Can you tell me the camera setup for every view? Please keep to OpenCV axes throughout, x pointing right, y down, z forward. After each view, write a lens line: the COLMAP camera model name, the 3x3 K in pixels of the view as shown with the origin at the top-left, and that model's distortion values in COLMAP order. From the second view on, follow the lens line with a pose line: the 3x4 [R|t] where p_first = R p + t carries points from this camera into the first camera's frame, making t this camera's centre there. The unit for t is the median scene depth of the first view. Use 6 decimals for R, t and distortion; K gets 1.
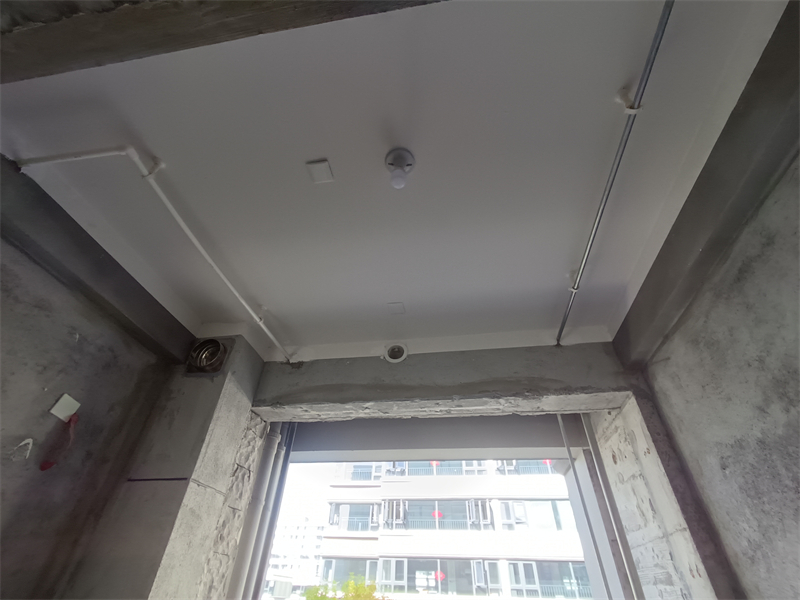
lens RADIAL K [[366.9, 0, 395.1], [0, 366.9, 303.2], [0, 0, 1]] dist [-0.004026, 0.000104]
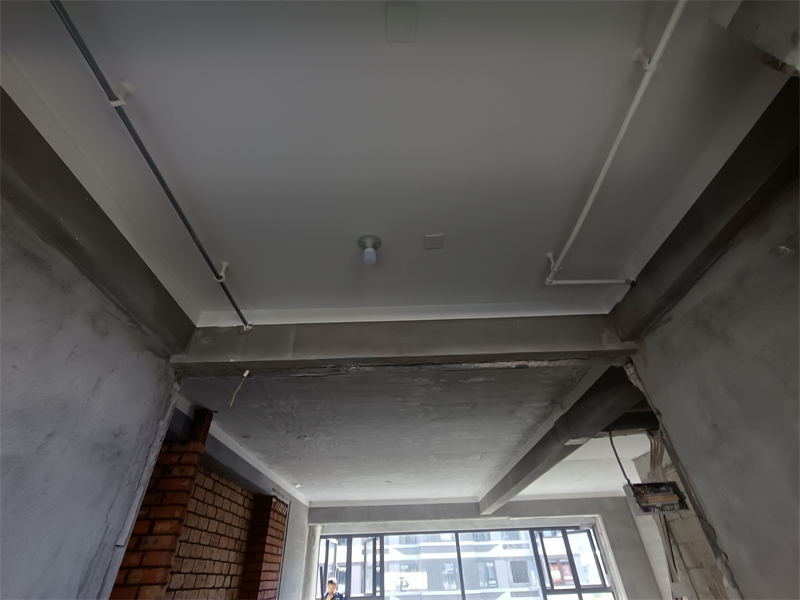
lens RADIAL K [[366.9, 0, 397.2], [0, 366.9, 303.4], [0, 0, 1]] dist [-0.004026, 0.000104]
pose [[-0.988397, -0.091202, -0.121468, 0.038440], [0.096588, 0.239805, -0.966004, 0.648449], [0.117230, -0.966528, -0.228214, 0.776563]]
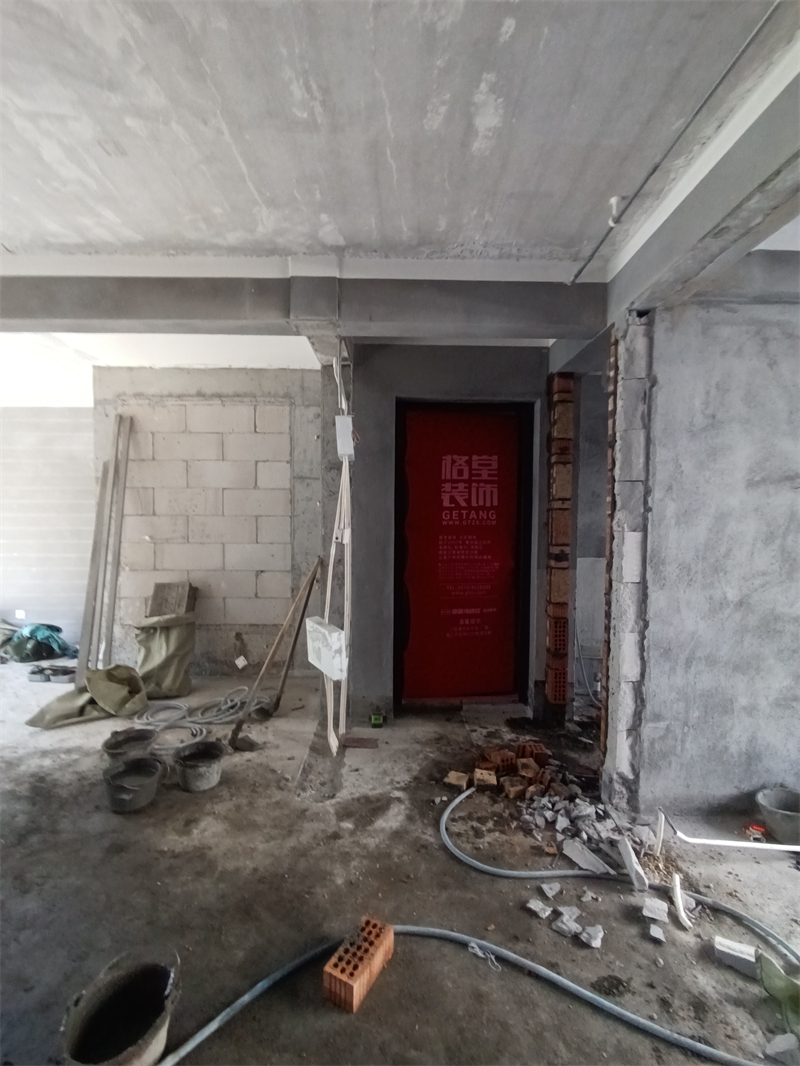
lens RADIAL K [[488.8, 0, 403.9], [0, 488.8, 539.6], [0, 0, 1]] dist [-0.004026, 0.000104]
pose [[0.187822, 0.012702, -0.982121, 0.266292], [0.618539, 0.775206, 0.128316, -0.371911], [0.762976, -0.631581, 0.137744, -0.507745]]
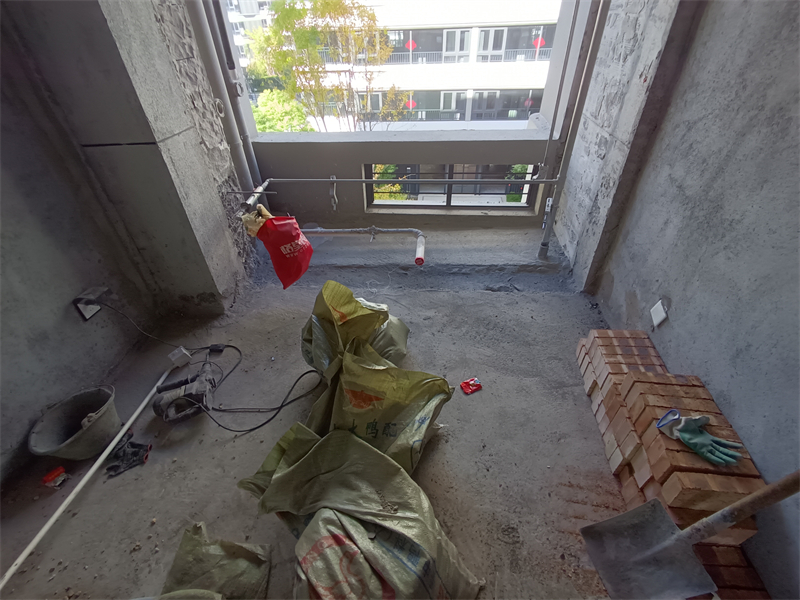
lens RADIAL K [[366.9, 0, 394.8], [0, 366.9, 306.9], [0, 0, 1]] dist [-0.004026, 0.000104]
pose [[0.996180, -0.086985, 0.007683, 0.004390], [0.009970, 0.200701, 0.979602, 0.043909], [-0.086752, -0.975783, 0.200801, -0.020009]]
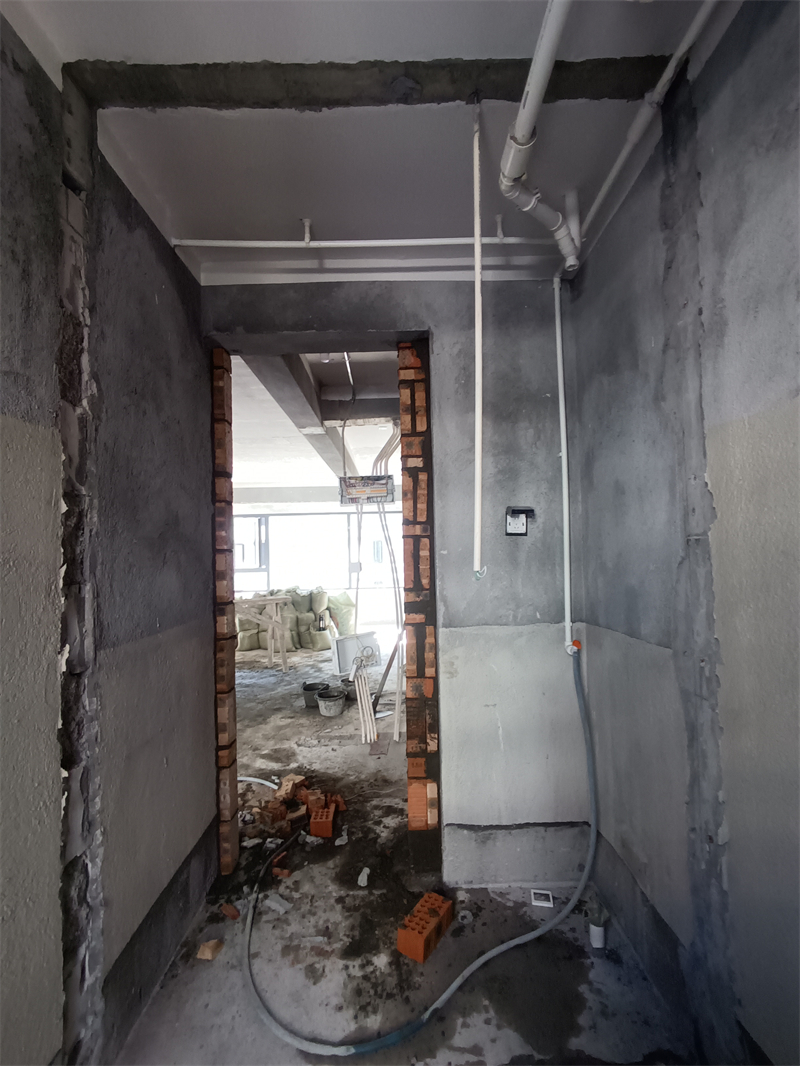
lens RADIAL K [[488.8, 0, 405.1], [0, 488.8, 539.4], [0, 0, 1]] dist [-0.004026, 0.000104]
pose [[-0.984767, -0.009478, -0.173623, -1.112522], [0.106658, 0.755674, -0.646205, 0.881917], [0.137328, -0.654879, -0.743152, 1.095383]]
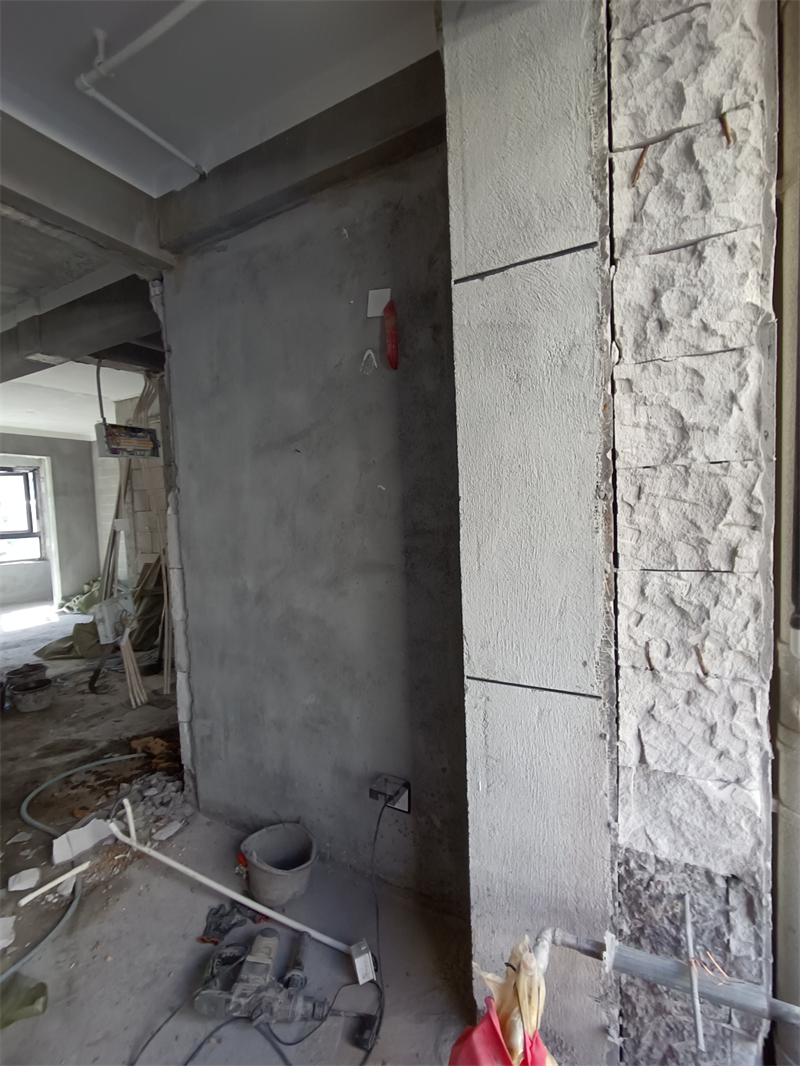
lens RADIAL K [[488.8, 0, 405.1], [0, 488.8, 538.2], [0, 0, 1]] dist [-0.004026, 0.000104]
pose [[-0.330378, 0.040322, -0.942987, 0.090075], [0.616021, 0.766163, -0.183064, 0.702549], [0.715100, -0.641380, -0.277962, 0.772217]]
